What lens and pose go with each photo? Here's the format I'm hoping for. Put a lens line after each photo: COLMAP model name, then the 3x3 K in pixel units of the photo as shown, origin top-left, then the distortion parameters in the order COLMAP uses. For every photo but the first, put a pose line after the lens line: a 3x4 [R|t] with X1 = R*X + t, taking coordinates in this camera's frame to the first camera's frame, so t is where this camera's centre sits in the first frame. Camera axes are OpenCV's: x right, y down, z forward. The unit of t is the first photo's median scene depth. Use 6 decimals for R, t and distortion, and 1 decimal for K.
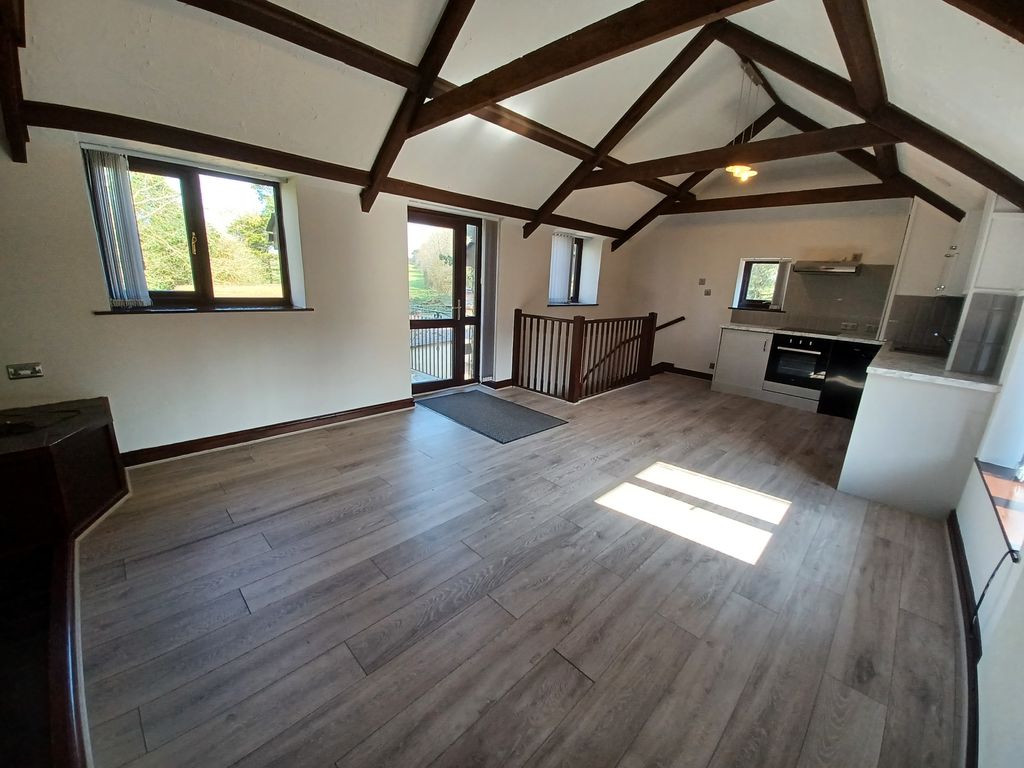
lens RADIAL K [[407.1, 0, 527.1], [0, 407.1, 384.3], [0, 0, 1]] dist [0.002249, -0.002010]
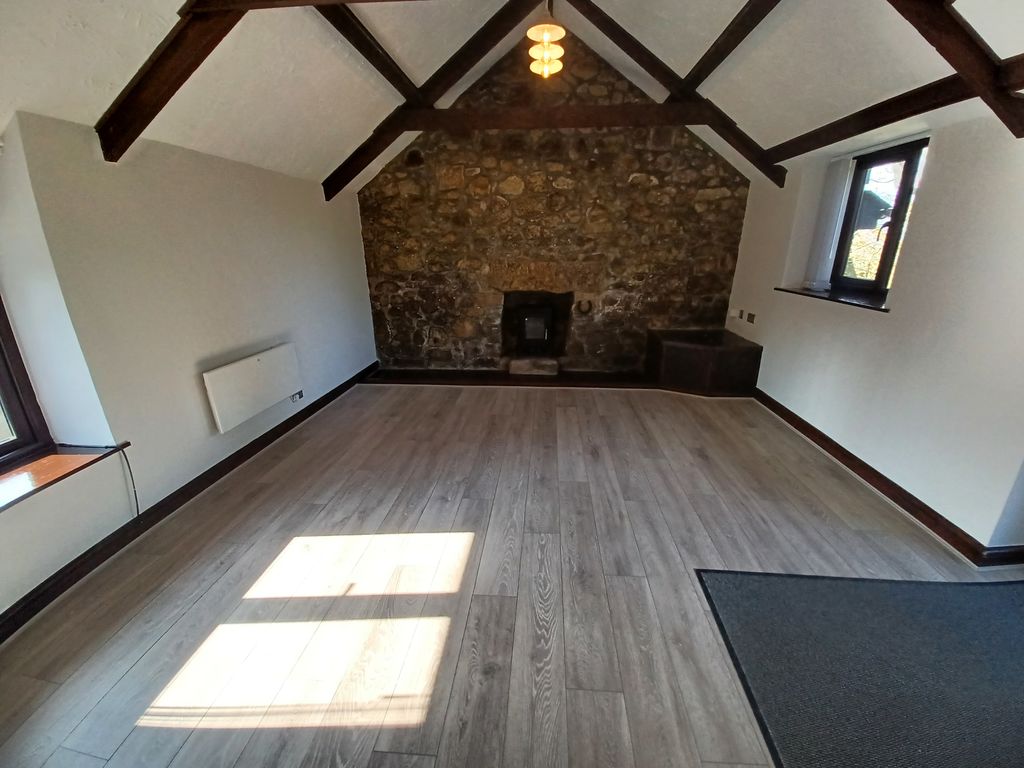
lens RADIAL K [[407.1, 0, 516.2], [0, 407.1, 383.8], [0, 0, 1]] dist [0.002249, -0.002010]
pose [[-0.775946, 0.161888, -0.609672, 0.397935], [-0.186325, 0.864560, 0.466710, -0.262458], [0.602653, 0.475739, -0.640688, 1.040145]]
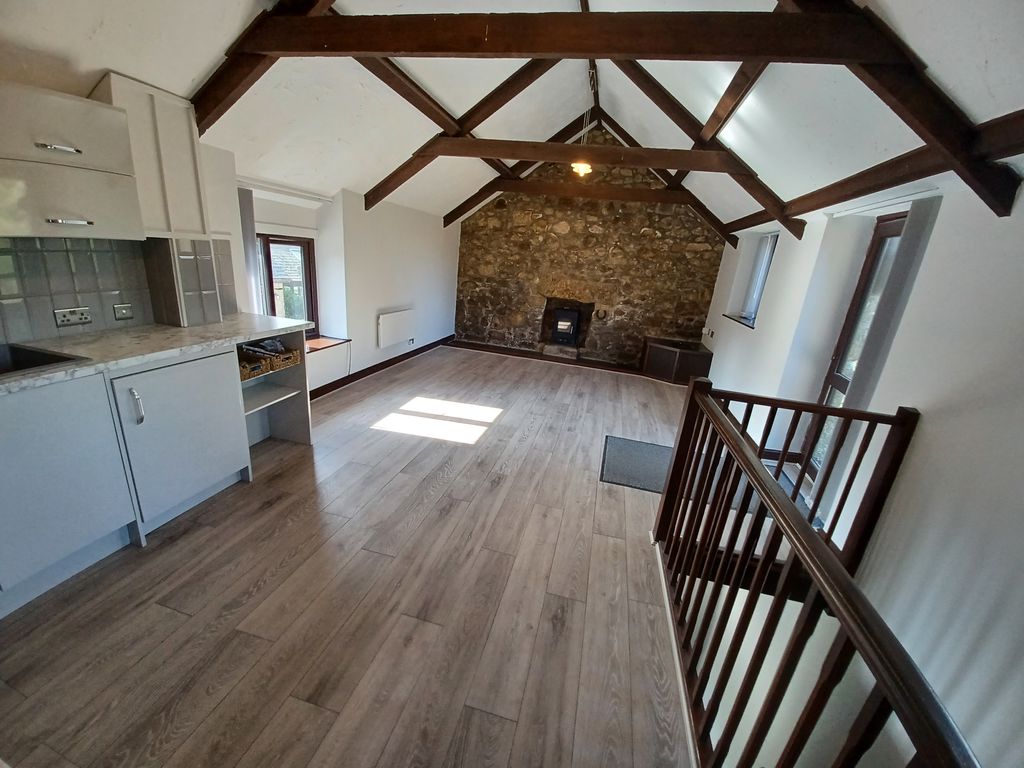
lens RADIAL K [[407.1, 0, 509.6], [0, 407.1, 383.3], [0, 0, 1]] dist [0.002249, -0.002010]
pose [[-0.864912, 0.018945, -0.501567, 0.684173], [-0.253087, 0.846491, 0.468402, -0.401558], [0.433445, 0.532066, -0.727345, 1.541842]]
